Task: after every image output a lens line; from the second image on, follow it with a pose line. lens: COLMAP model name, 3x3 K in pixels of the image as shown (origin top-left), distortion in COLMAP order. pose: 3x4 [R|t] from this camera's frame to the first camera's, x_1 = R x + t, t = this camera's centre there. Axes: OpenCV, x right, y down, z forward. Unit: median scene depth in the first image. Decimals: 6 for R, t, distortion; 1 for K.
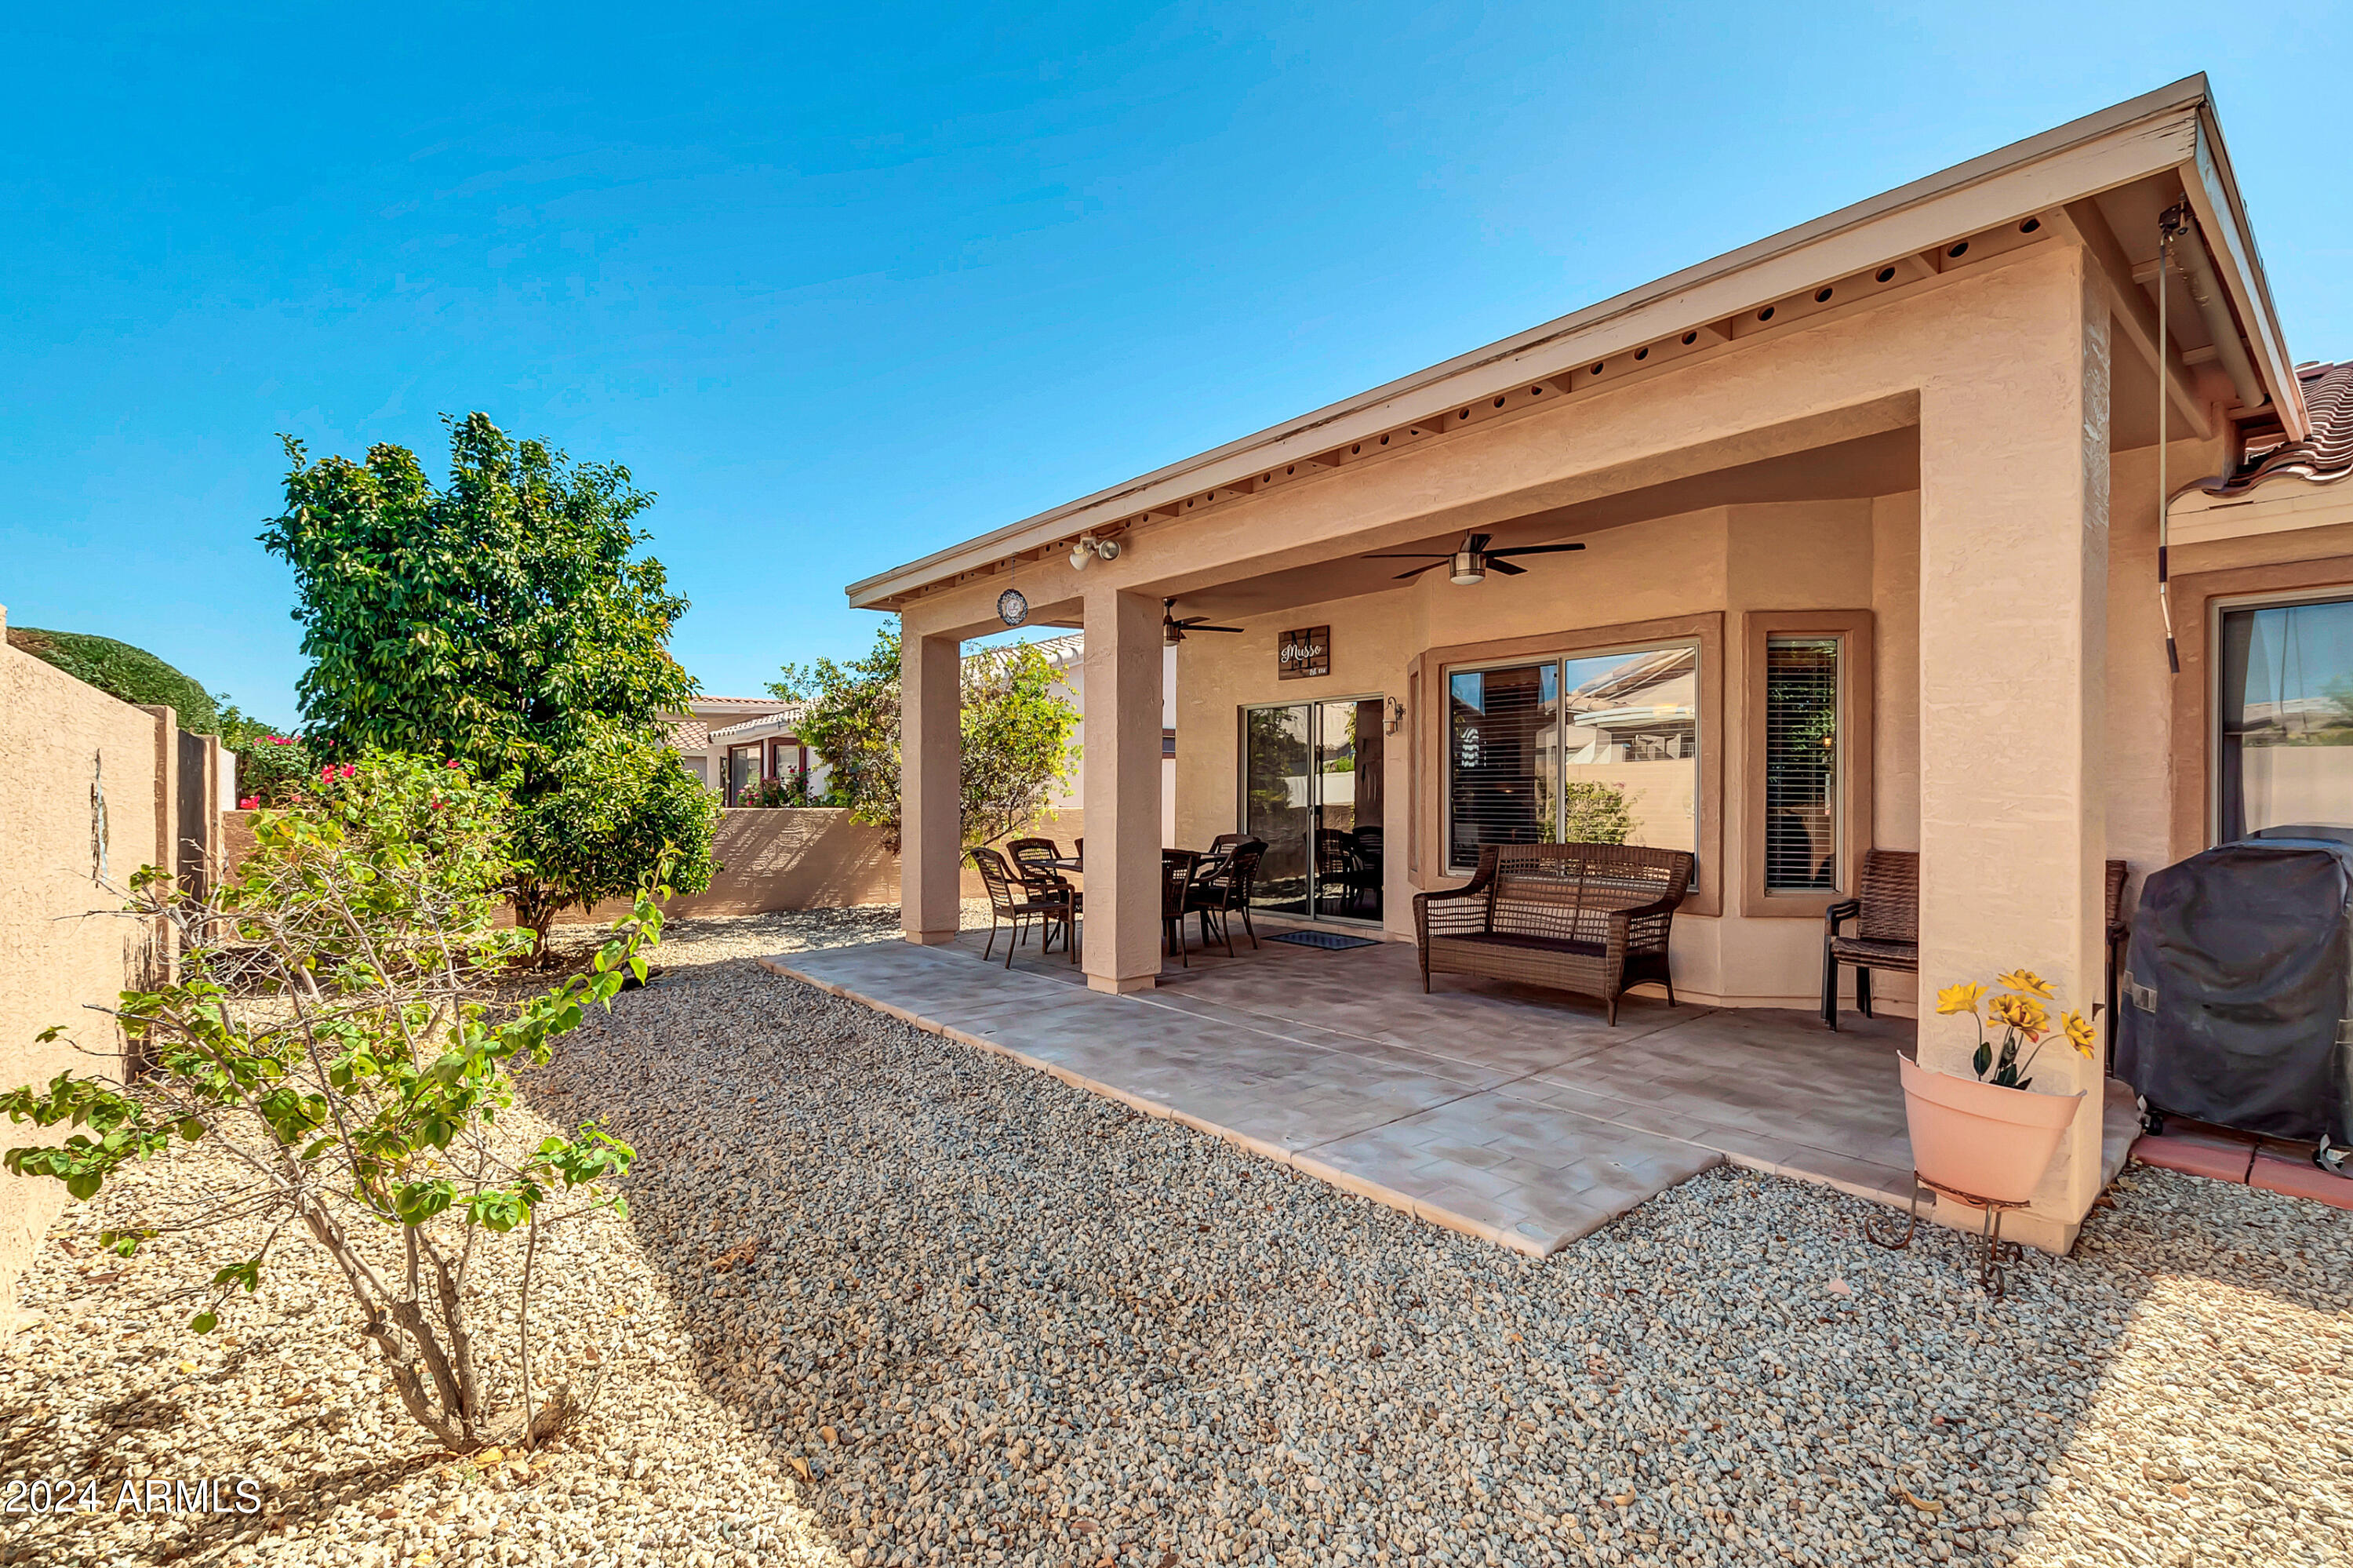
lens RADIAL K [[1032.2, 0, 1174.3], [0, 1032.2, 791.7], [0, 0, 1]] dist [0.010345, -0.004686]
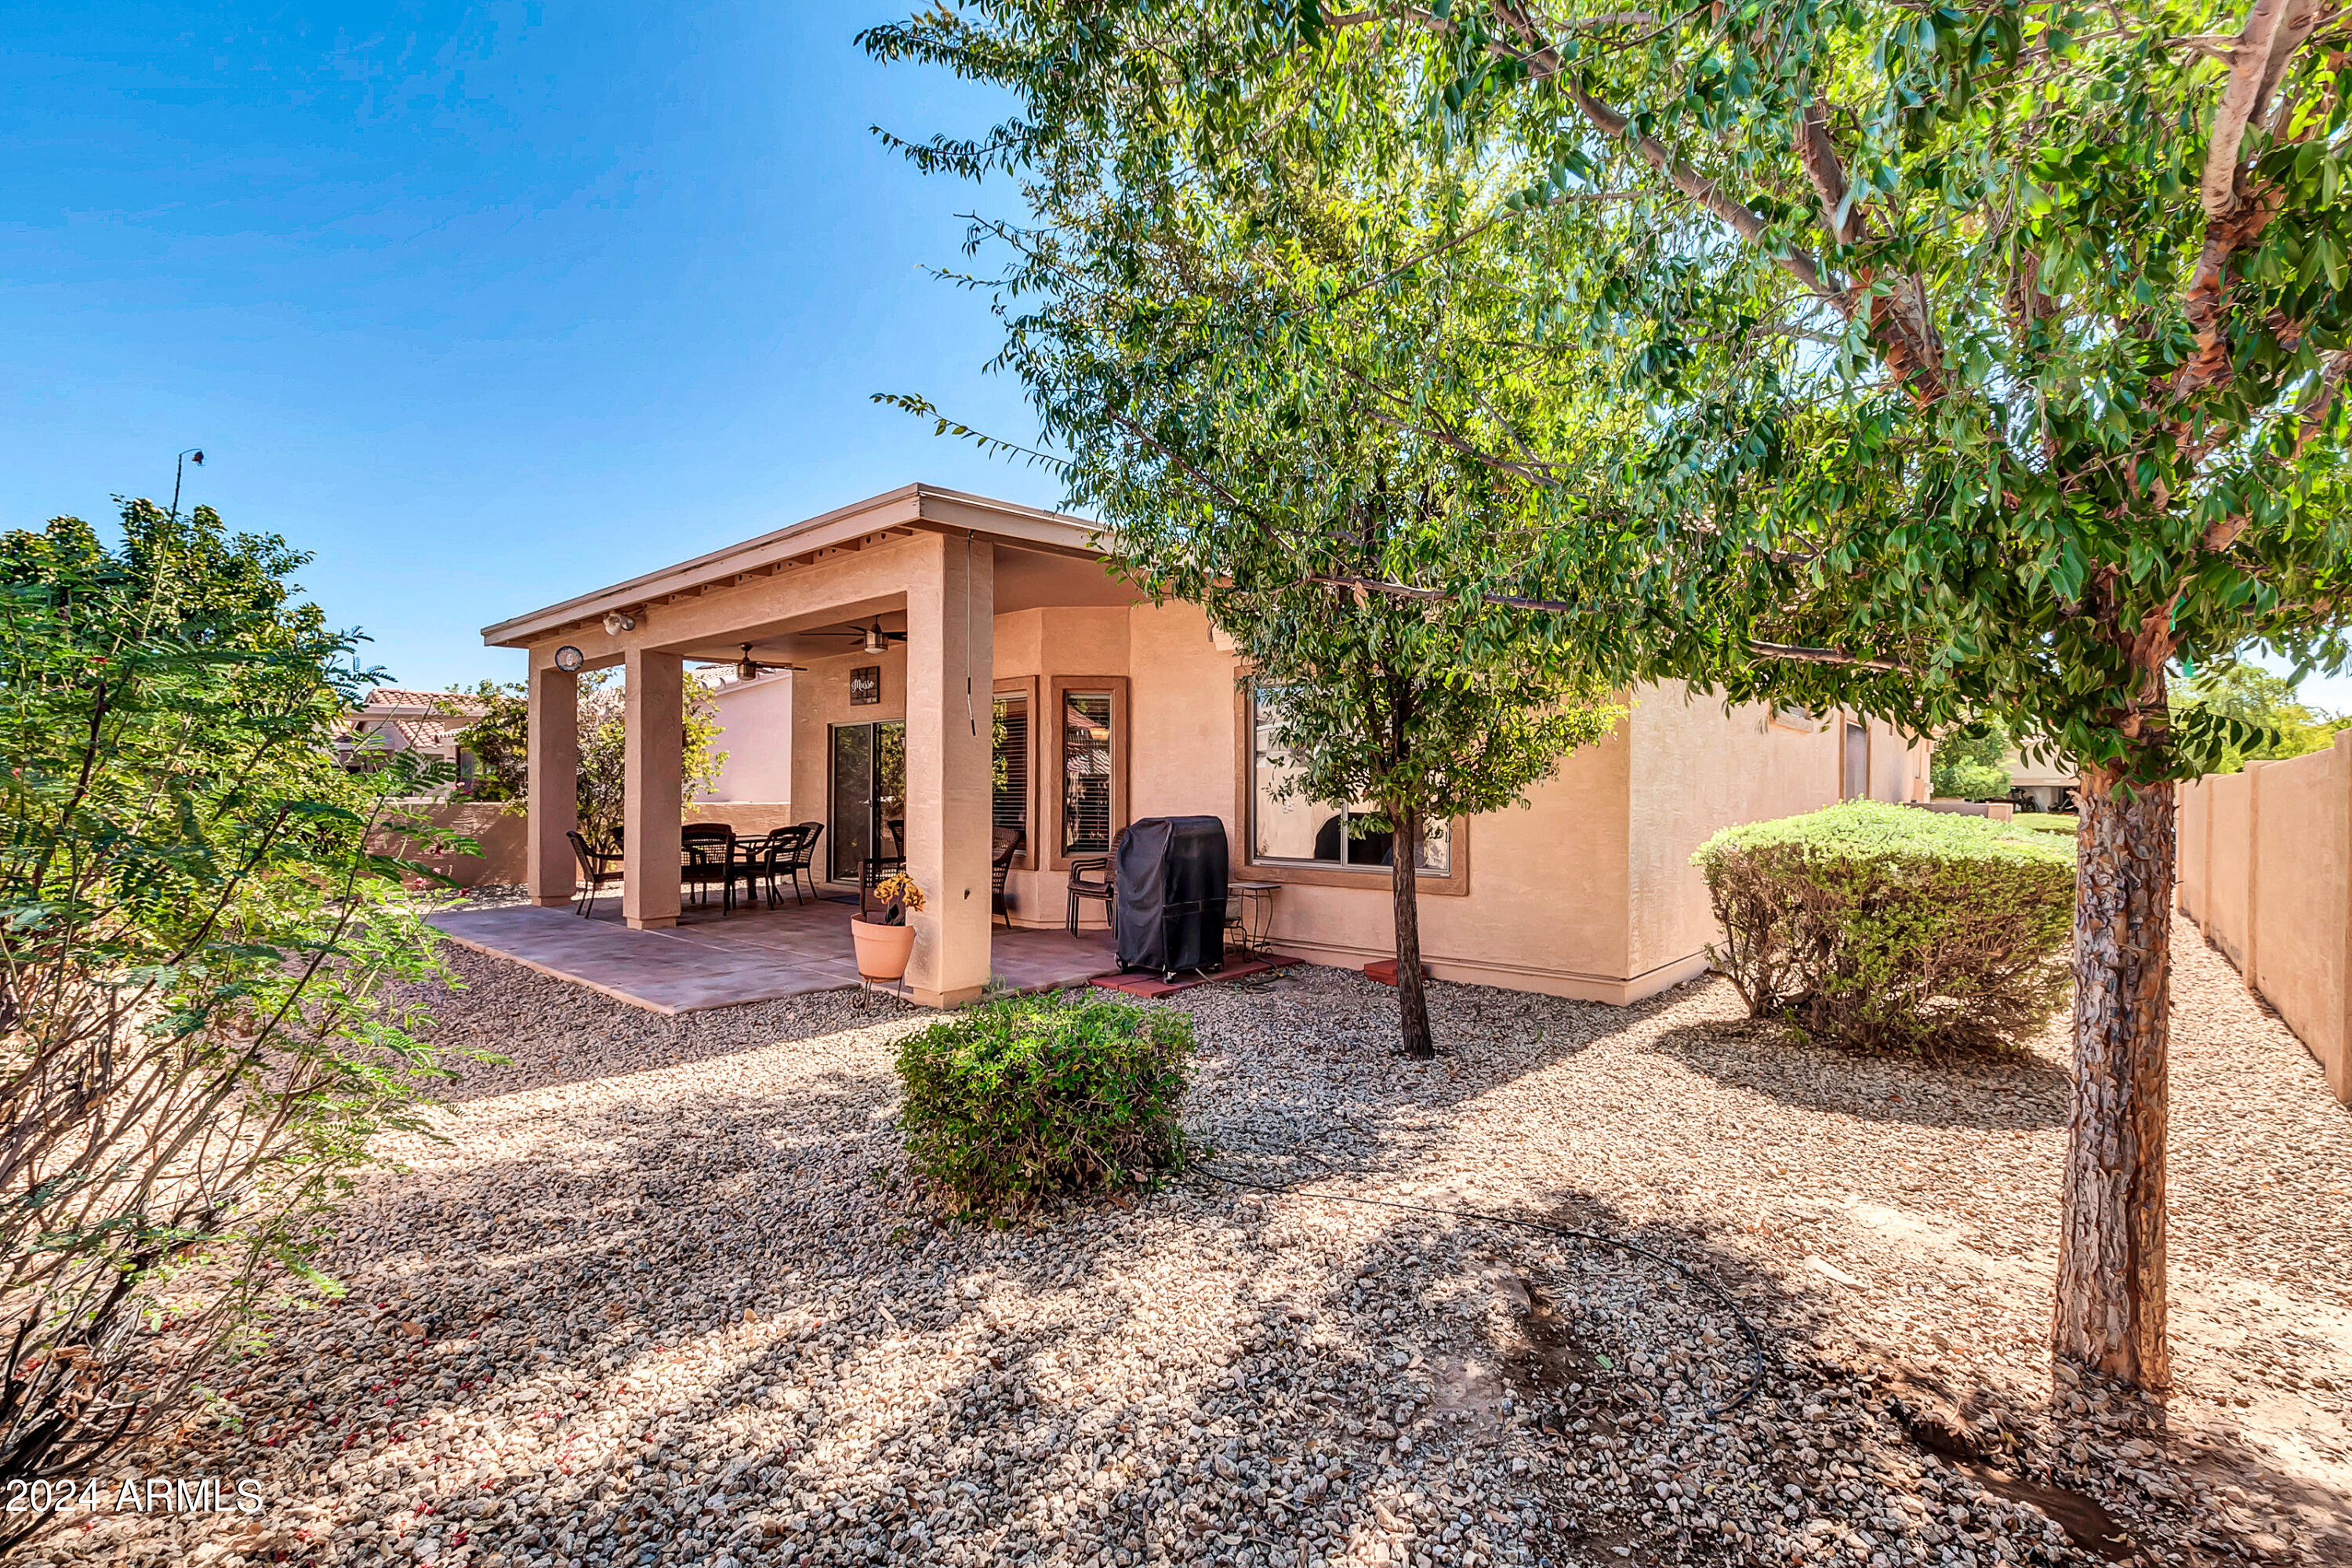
lens RADIAL K [[1031.7, 0, 1173.8], [0, 1031.7, 791.7], [0, 0, 1]] dist [0.010345, -0.004686]
pose [[0.989501, 0.002354, 0.144506, 0.422931], [-0.002417, 0.999997, 0.000263, 0.000606], [-0.144505, -0.000609, 0.989504, -0.479084]]
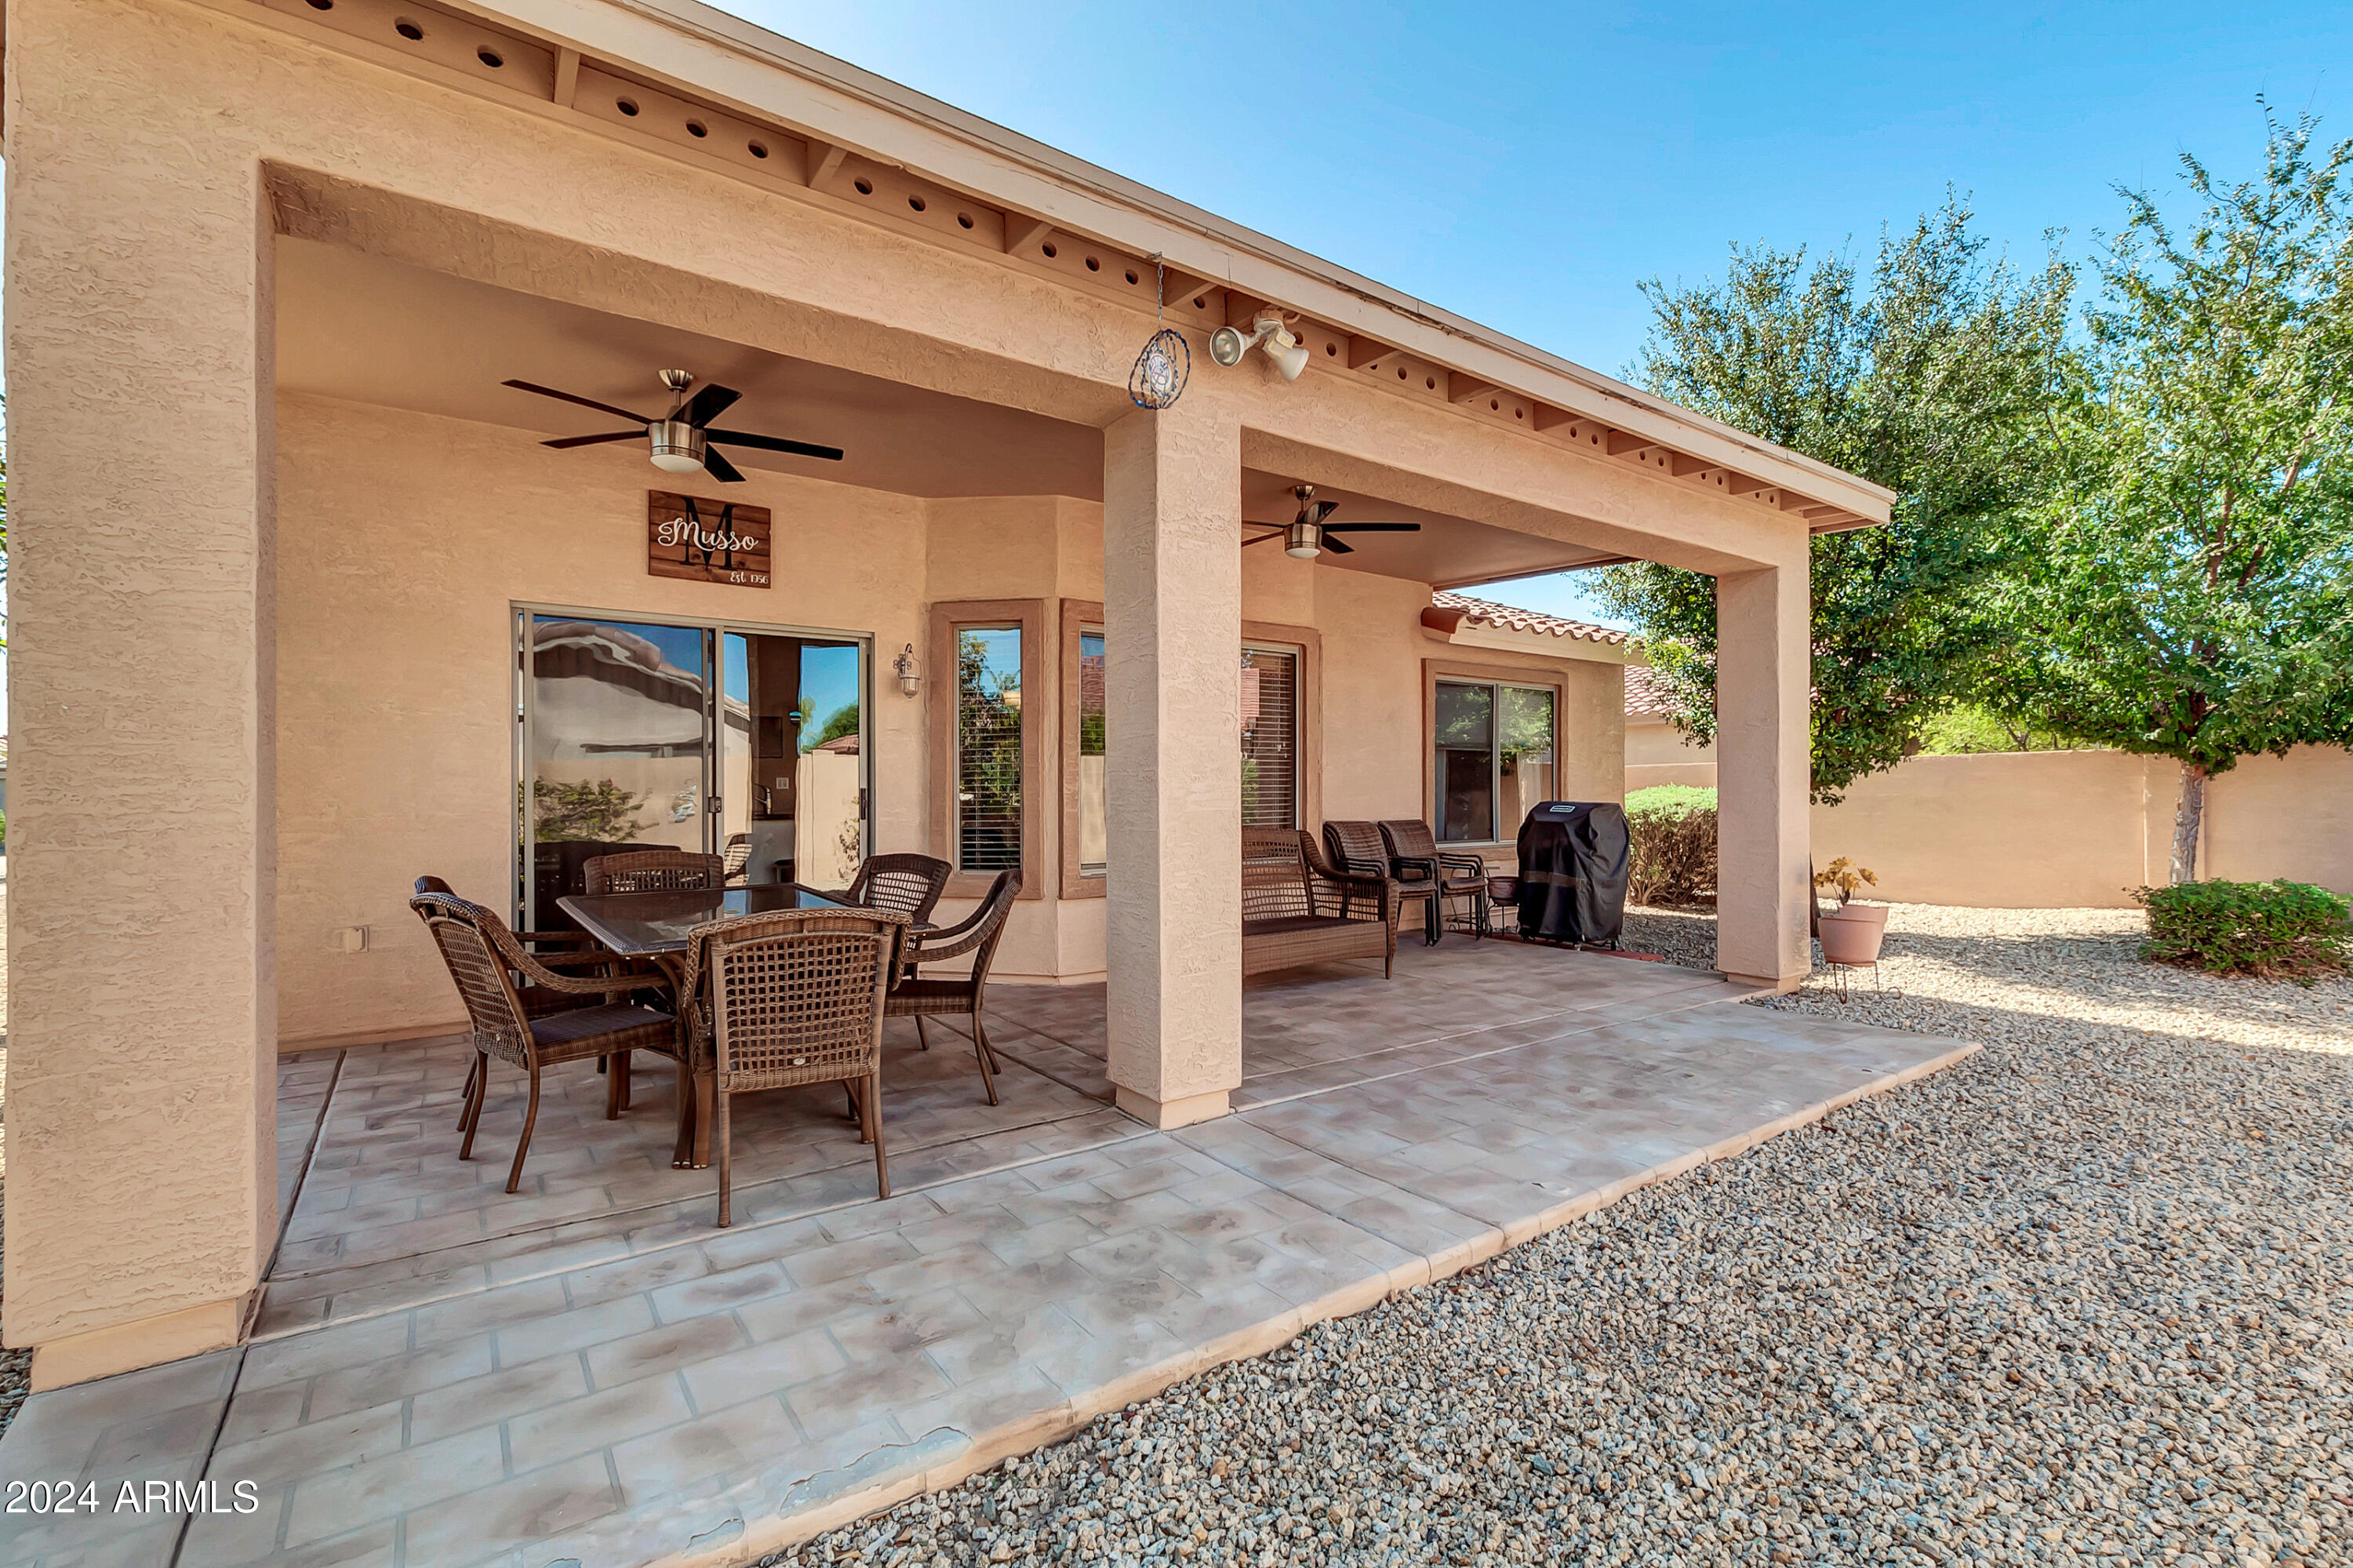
lens RADIAL K [[1032.2, 0, 1174.3], [0, 1032.2, 791.7], [0, 0, 1]] dist [0.010345, -0.004686]
pose [[0.075765, -0.003541, 0.997119, -0.580891], [-0.001175, 0.999993, 0.003640, 0.010894], [-0.997125, -0.001447, 0.075761, 0.888688]]
